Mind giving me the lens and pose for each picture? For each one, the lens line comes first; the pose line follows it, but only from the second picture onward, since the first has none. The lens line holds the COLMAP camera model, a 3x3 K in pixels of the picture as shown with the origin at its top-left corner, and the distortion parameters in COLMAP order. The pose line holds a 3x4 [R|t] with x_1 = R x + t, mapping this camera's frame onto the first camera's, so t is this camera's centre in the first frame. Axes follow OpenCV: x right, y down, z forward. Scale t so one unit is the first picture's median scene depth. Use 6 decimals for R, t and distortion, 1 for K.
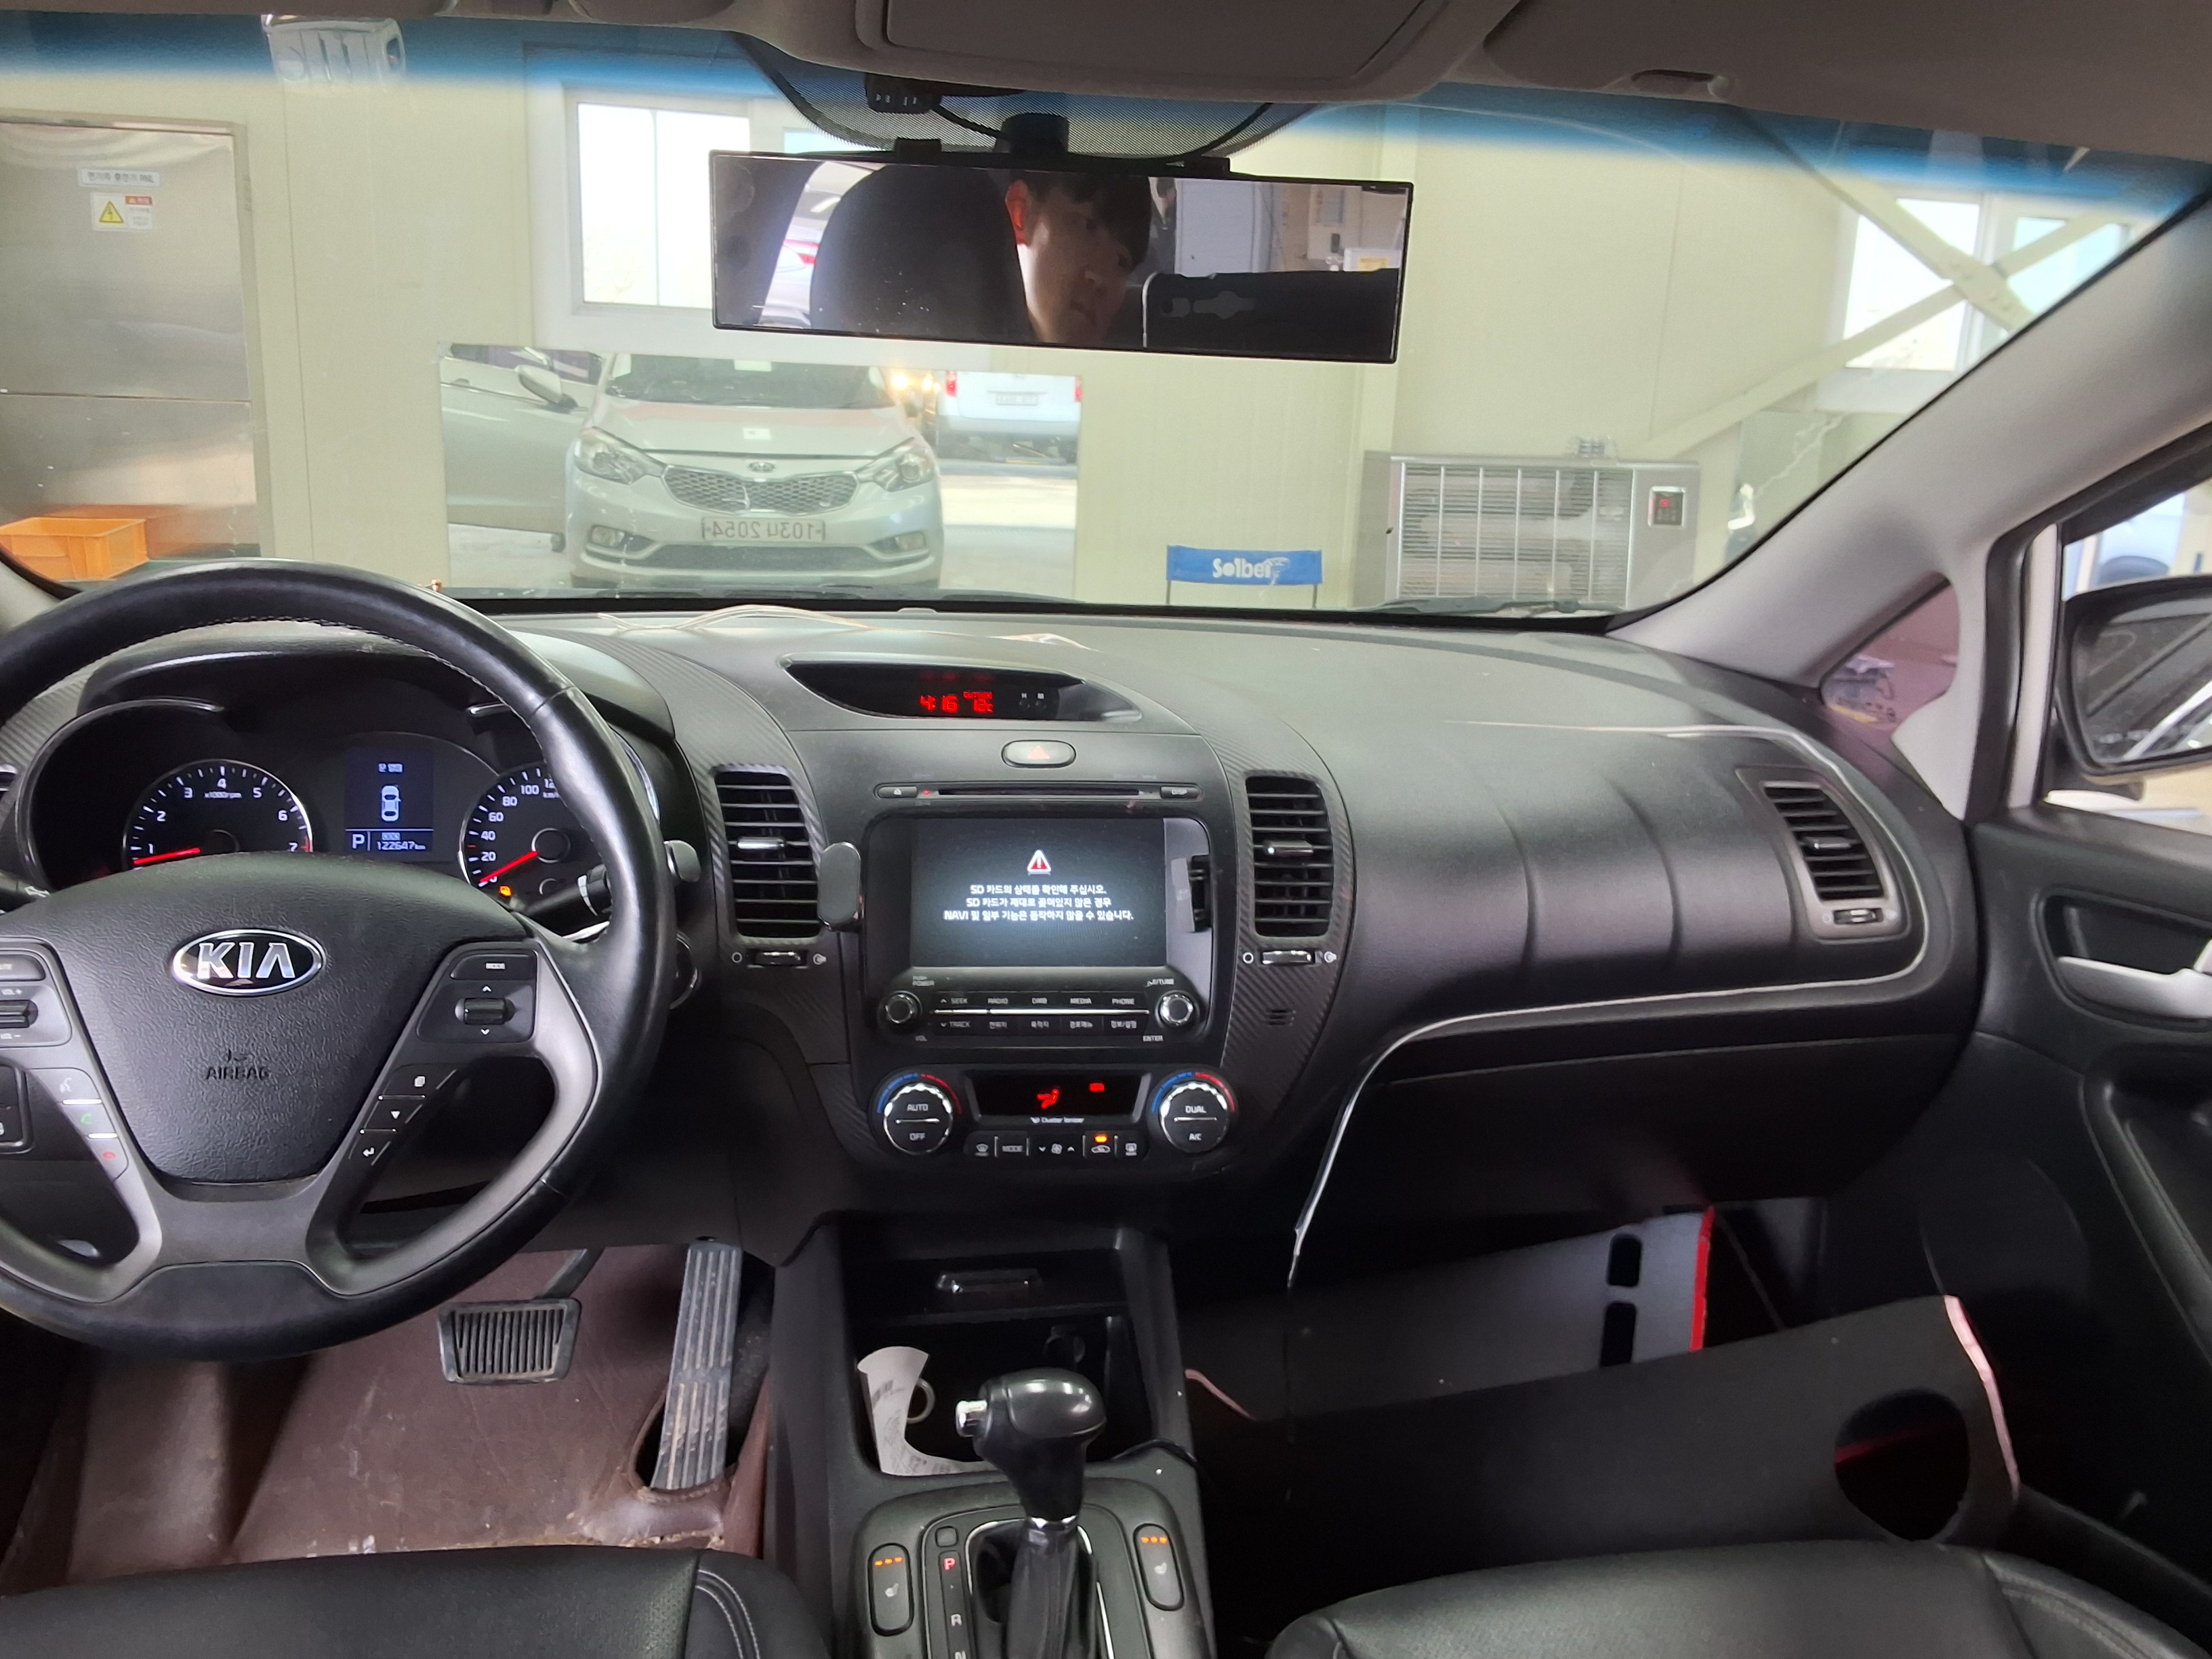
lens RADIAL K [[1774.9, 0, 1092.6], [0, 1774.9, 831.5], [0, 0, 1]] dist [0.090290, -0.119451]
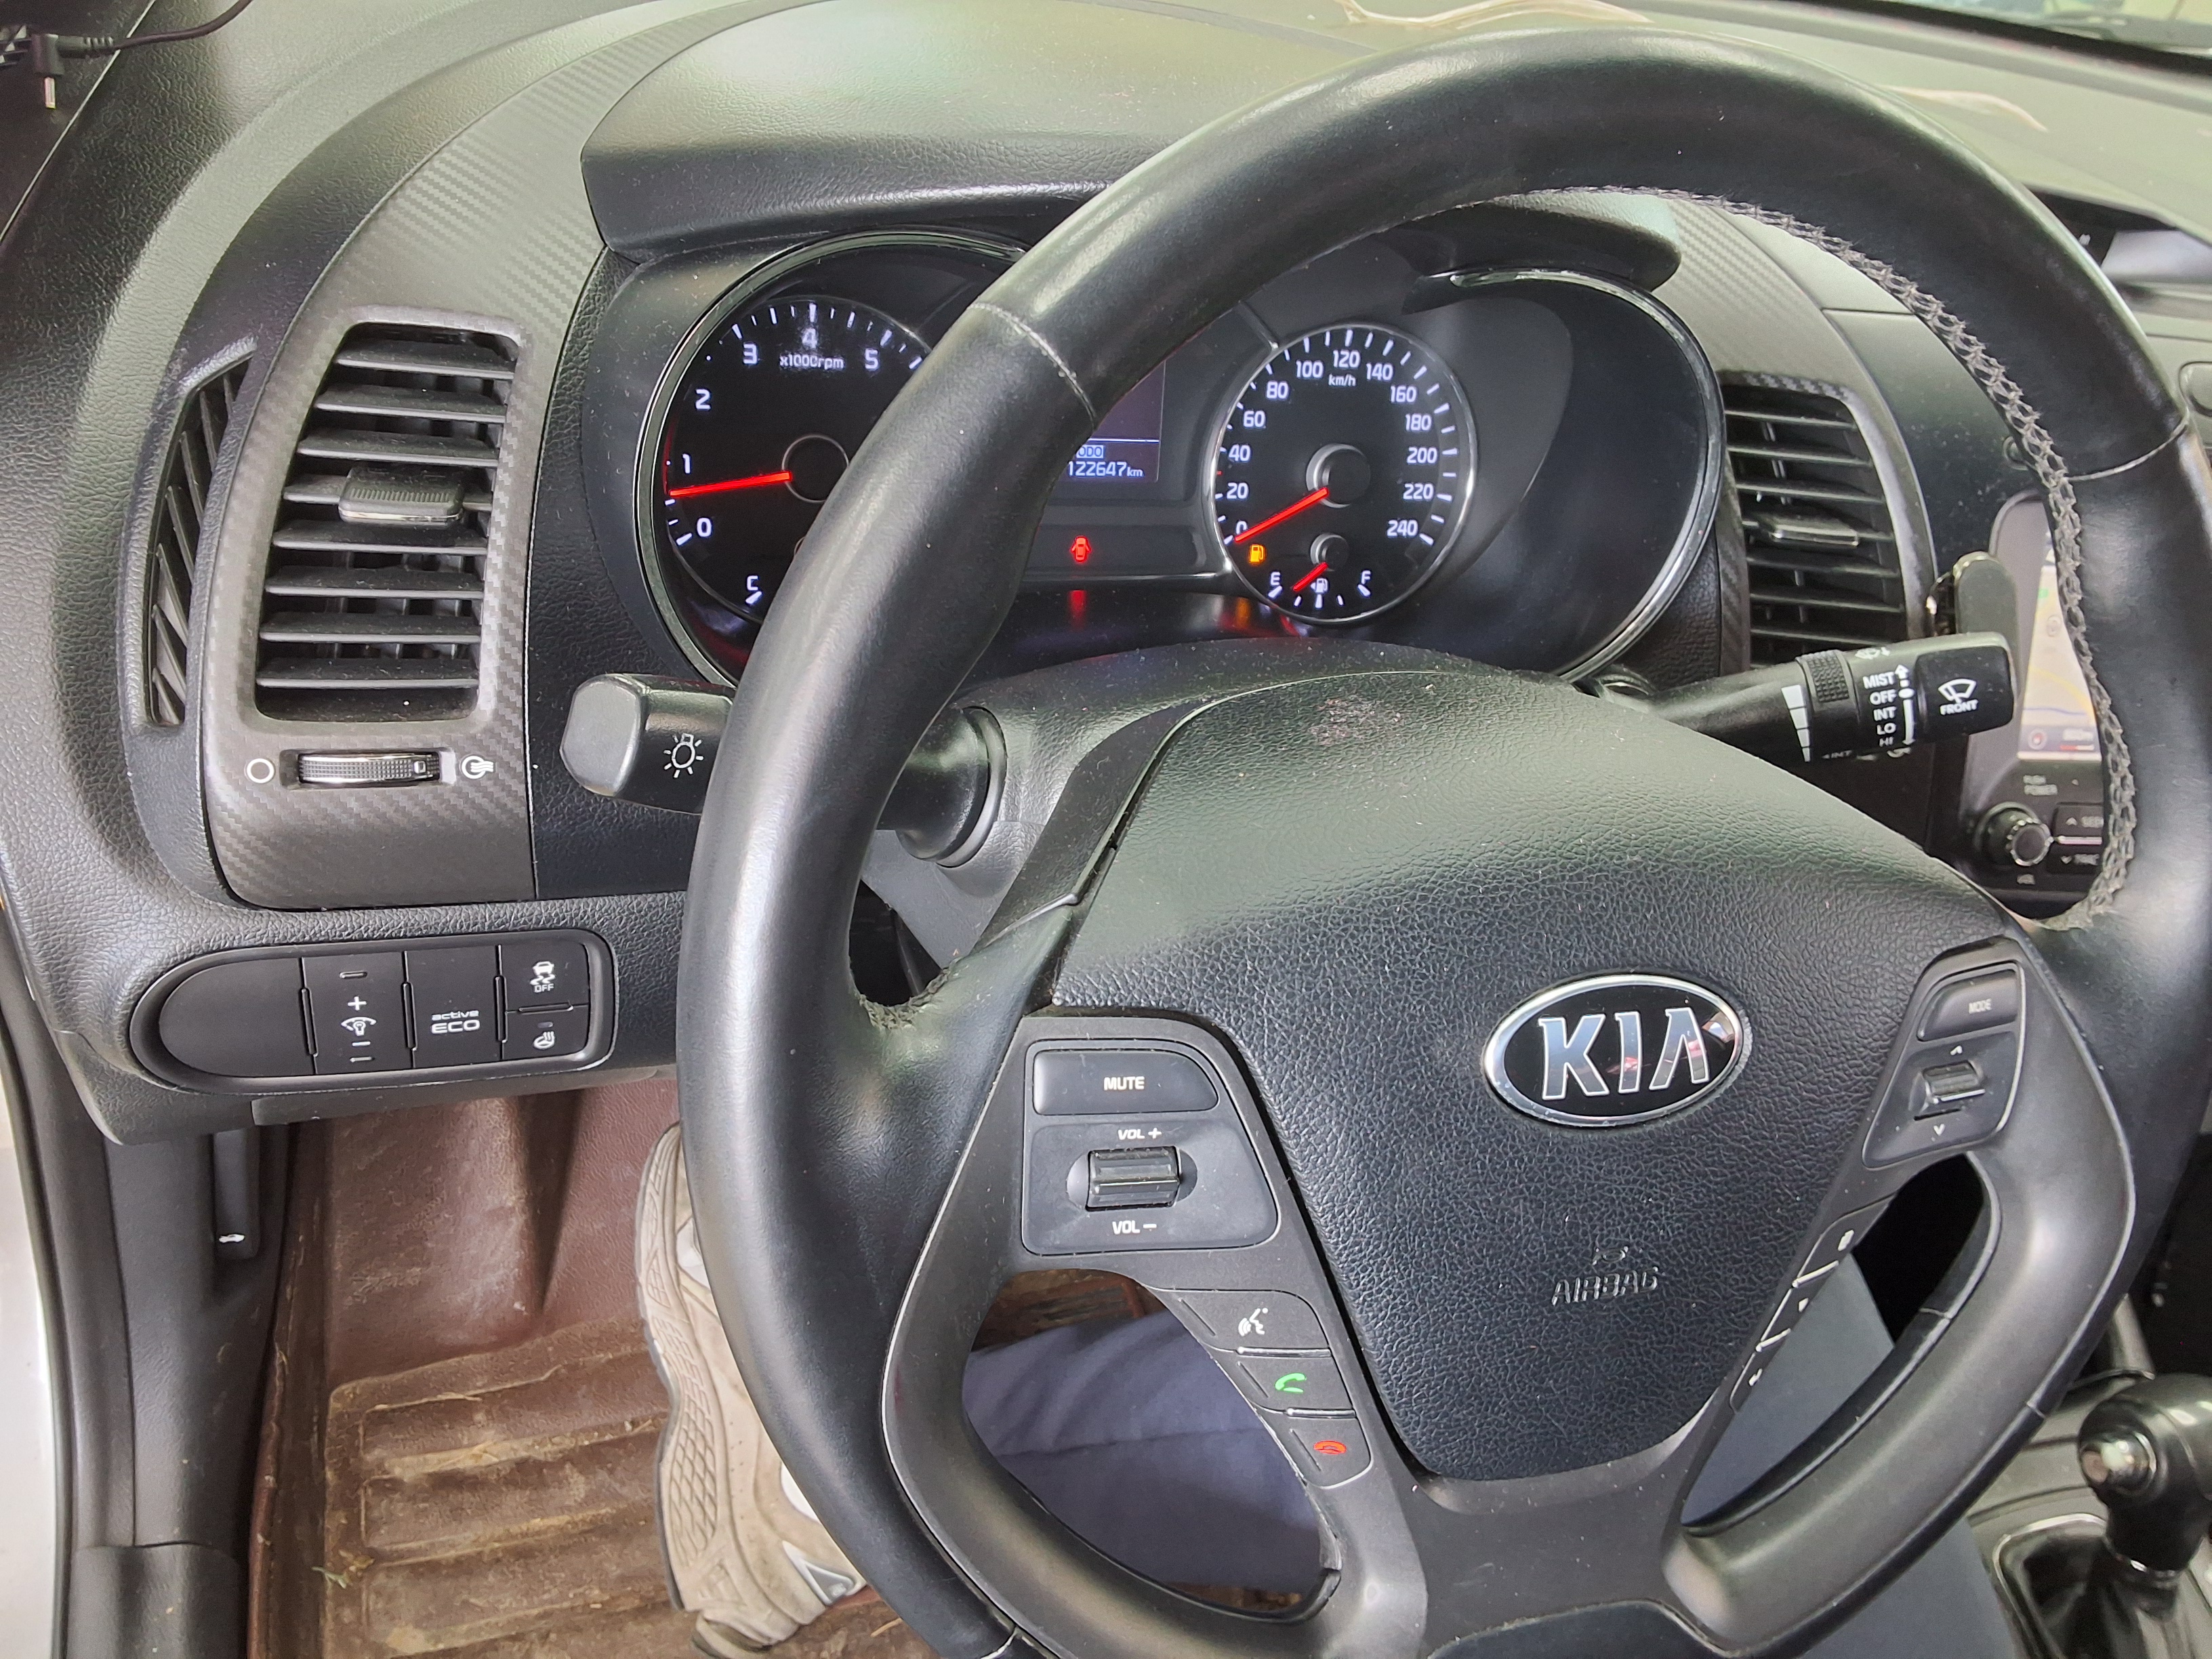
lens RADIAL K [[1774.9, 0, 1103.0], [0, 1774.9, 828.1], [0, 0, 1]] dist [0.090290, -0.119451]
pose [[0.980083, 0.018848, 0.197693, -0.518185], [-0.093423, 0.922213, 0.375228, -0.100630], [-0.175242, -0.386224, 0.905605, 0.486591]]
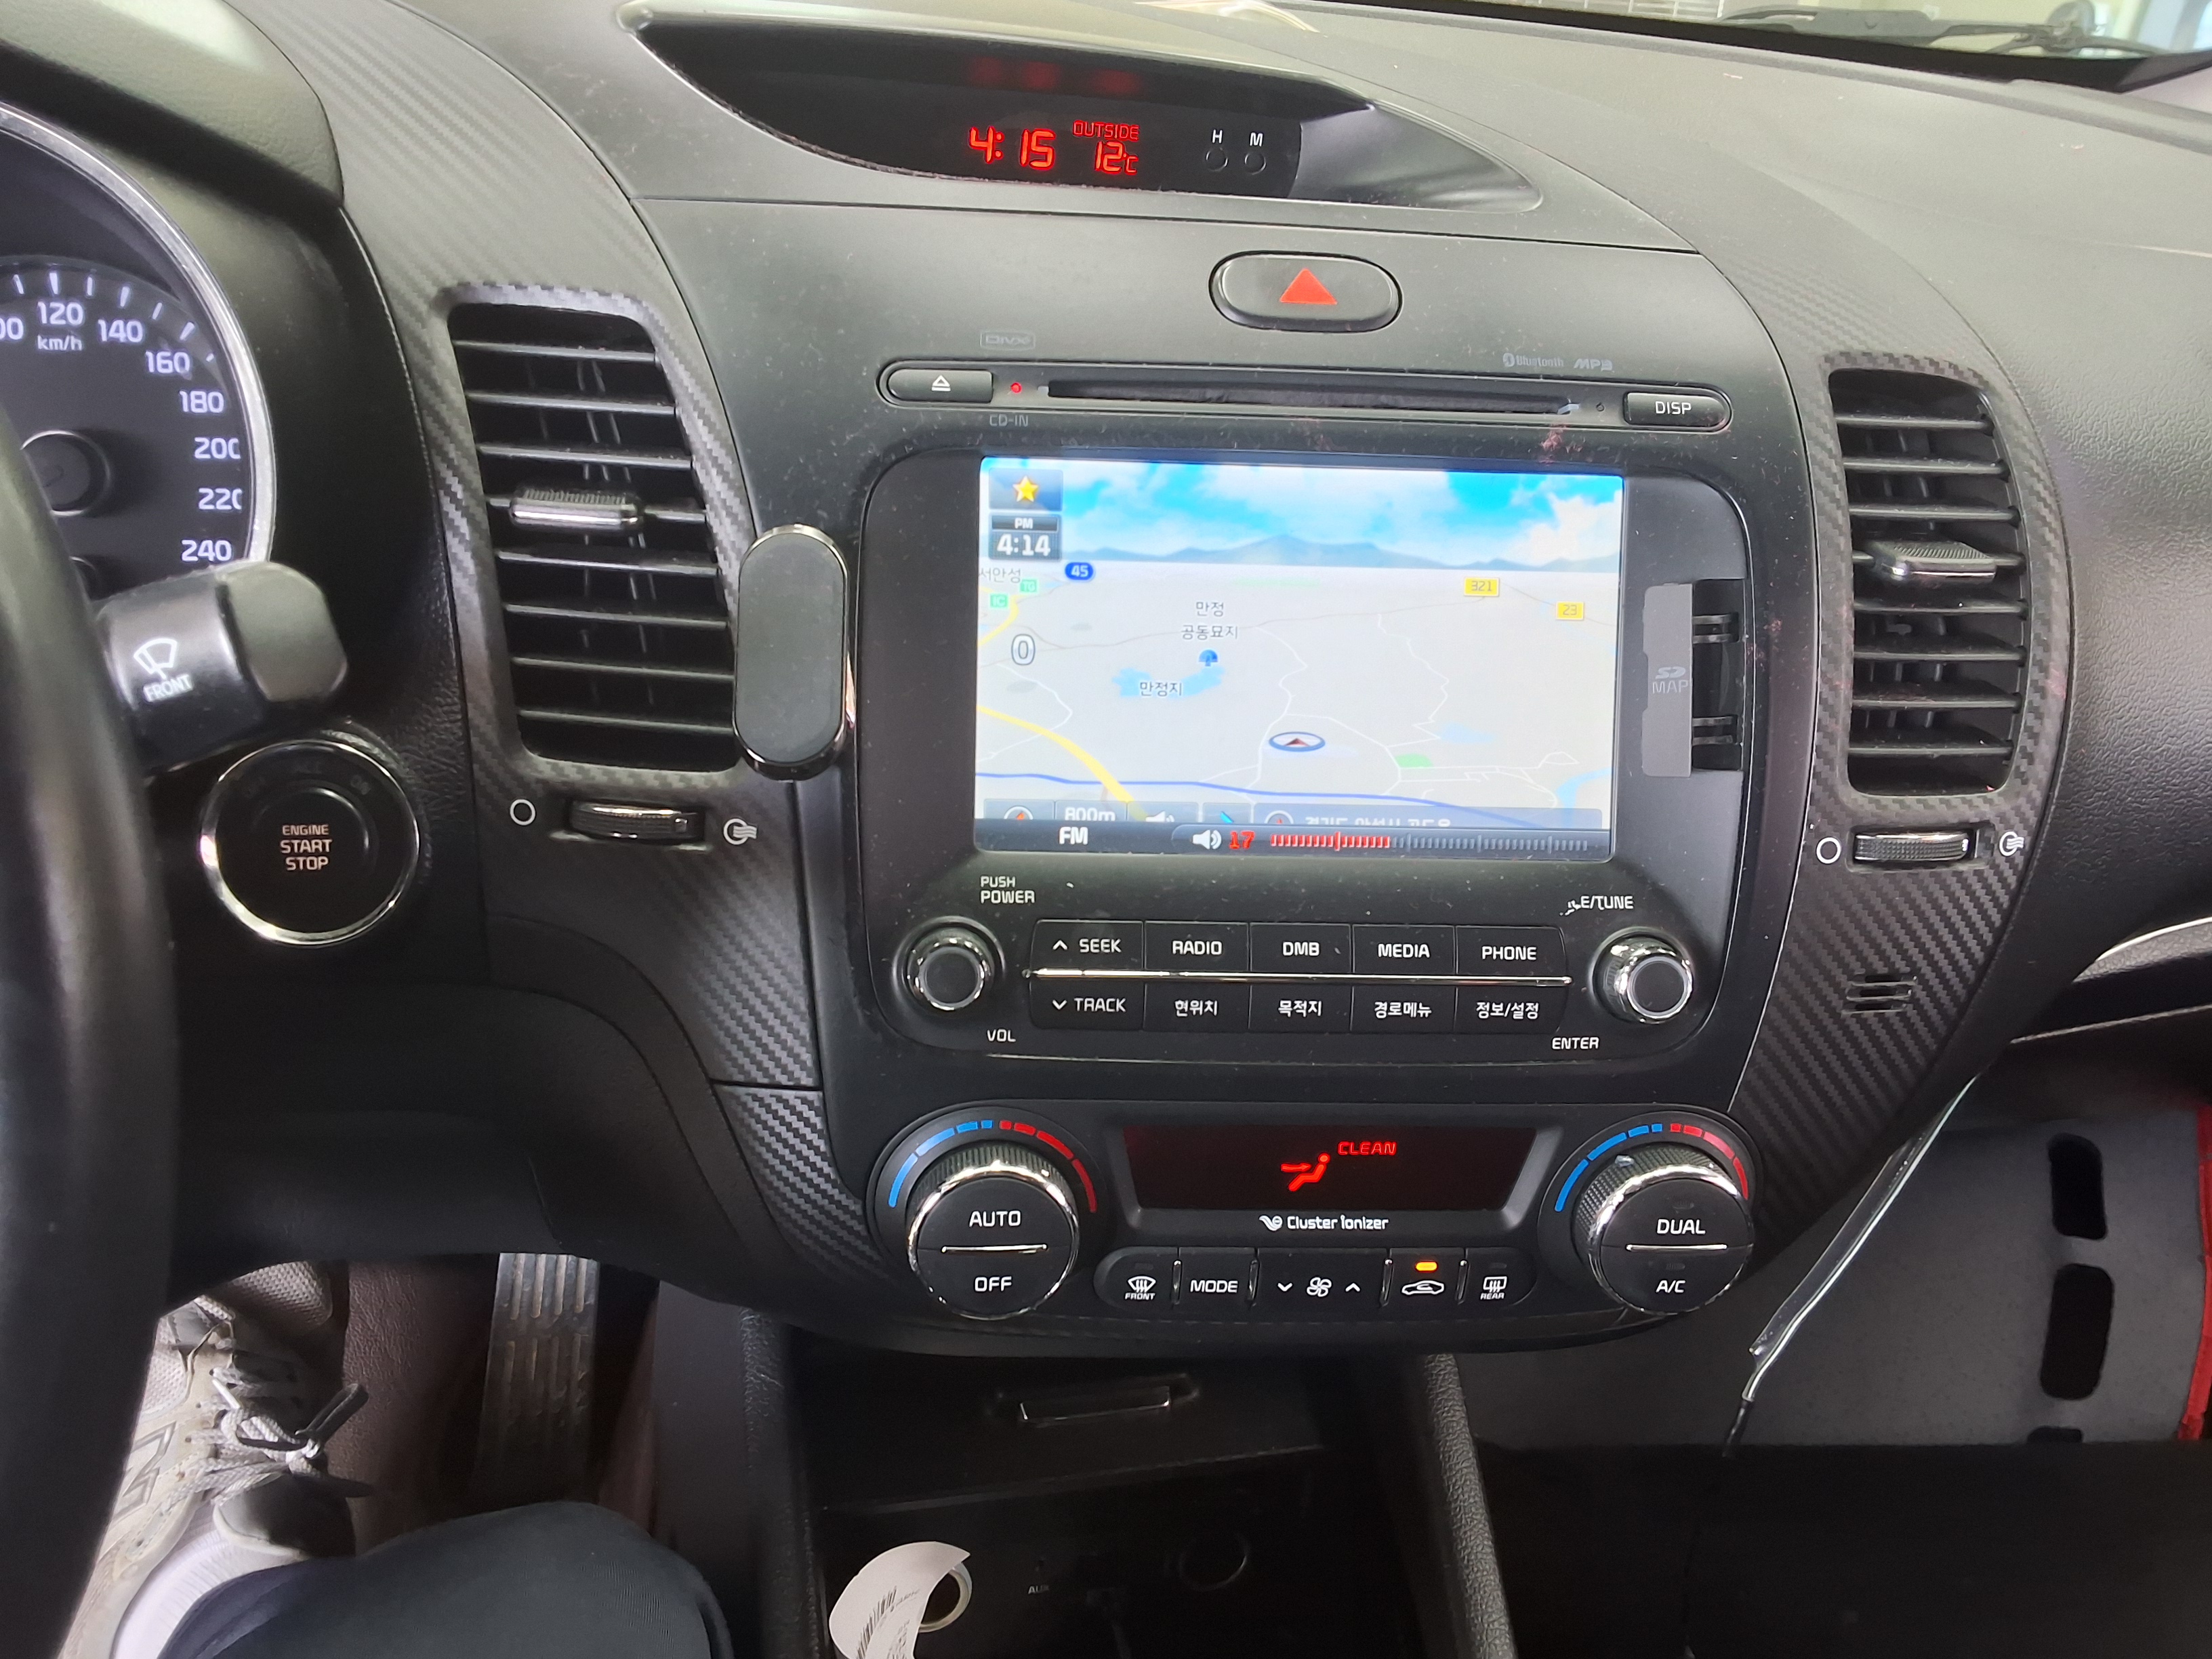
lens RADIAL K [[1774.9, 0, 1087.5], [0, 1774.9, 827.9], [0, 0, 1]] dist [0.090290, -0.119451]
pose [[0.998513, 0.025209, 0.048346, -0.094988], [-0.036807, 0.965817, 0.256600, -0.029607], [-0.040224, -0.257998, 0.965308, 0.613286]]
